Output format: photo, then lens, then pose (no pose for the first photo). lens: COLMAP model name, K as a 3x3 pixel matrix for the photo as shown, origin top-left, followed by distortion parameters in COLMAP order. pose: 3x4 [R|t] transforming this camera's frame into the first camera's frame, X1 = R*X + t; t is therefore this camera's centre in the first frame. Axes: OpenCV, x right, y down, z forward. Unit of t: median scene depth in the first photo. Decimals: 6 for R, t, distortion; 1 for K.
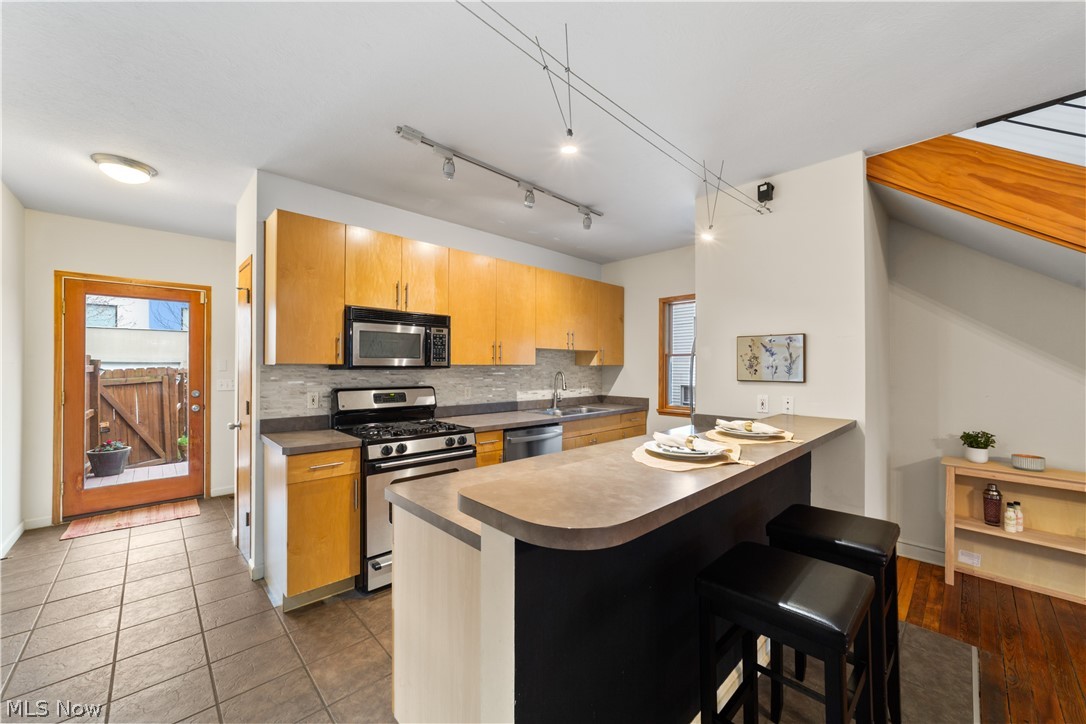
lens RADIAL K [[418.0, 0, 541.2], [0, 418.0, 362.1], [0, 0, 1]] dist [0.000150, 0.000157]
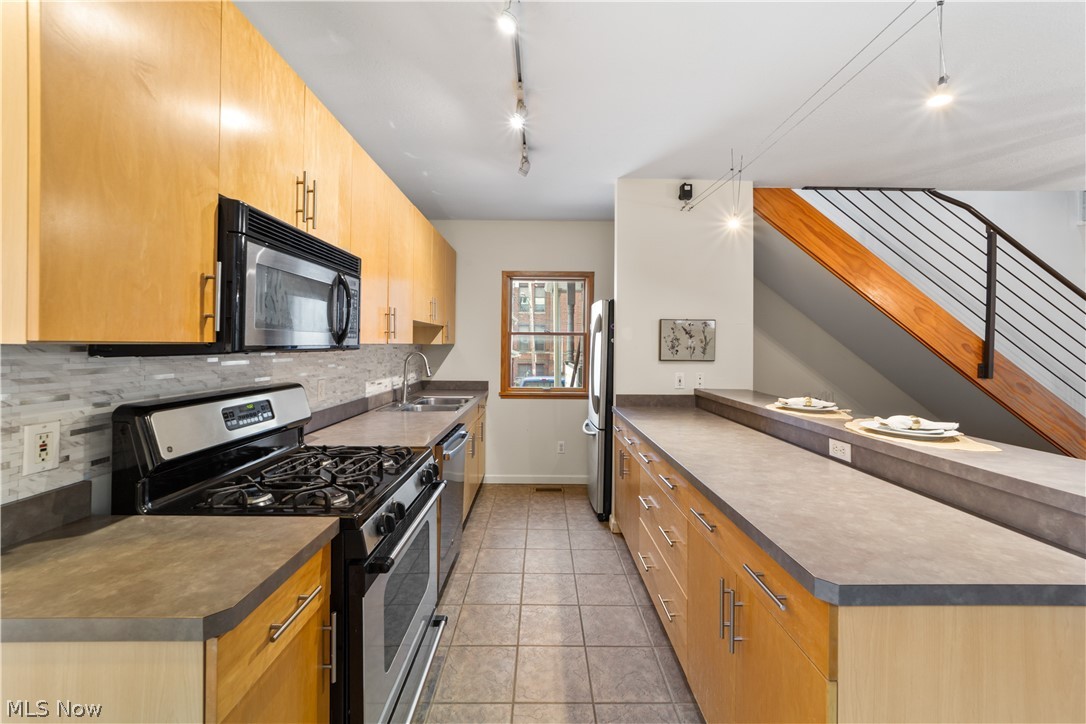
lens RADIAL K [[423.1, 0, 541.3], [0, 423.1, 343.5], [0, 0, 1]] dist [-0.021642, 0.012915]
pose [[0.687443, 0.005319, 0.726219, -0.537097], [-0.013627, 0.999892, 0.005576, -0.000808], [-0.726111, -0.013729, 0.687441, 0.489729]]
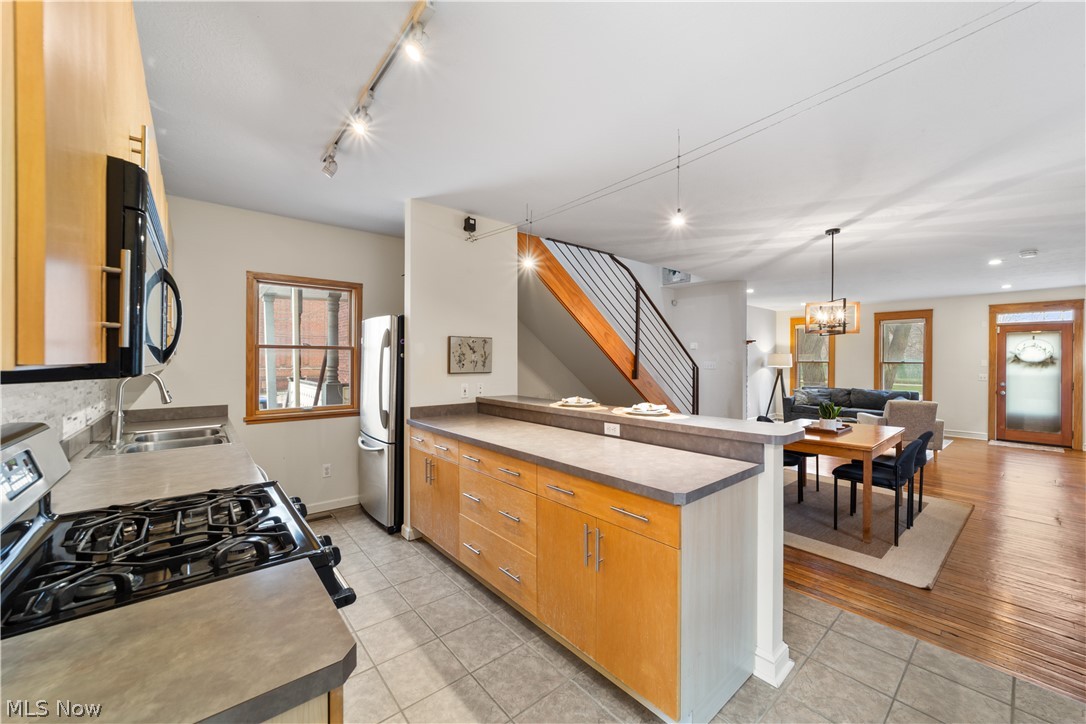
lens RADIAL K [[418.0, 0, 541.2], [0, 418.0, 362.1], [0, 0, 1]] dist [0.000150, 0.000157]
pose [[0.072867, -0.009230, 0.997299, -0.708506], [-0.012535, 0.999870, 0.010170, -0.003005], [-0.997263, -0.013243, 0.072742, 0.670811]]
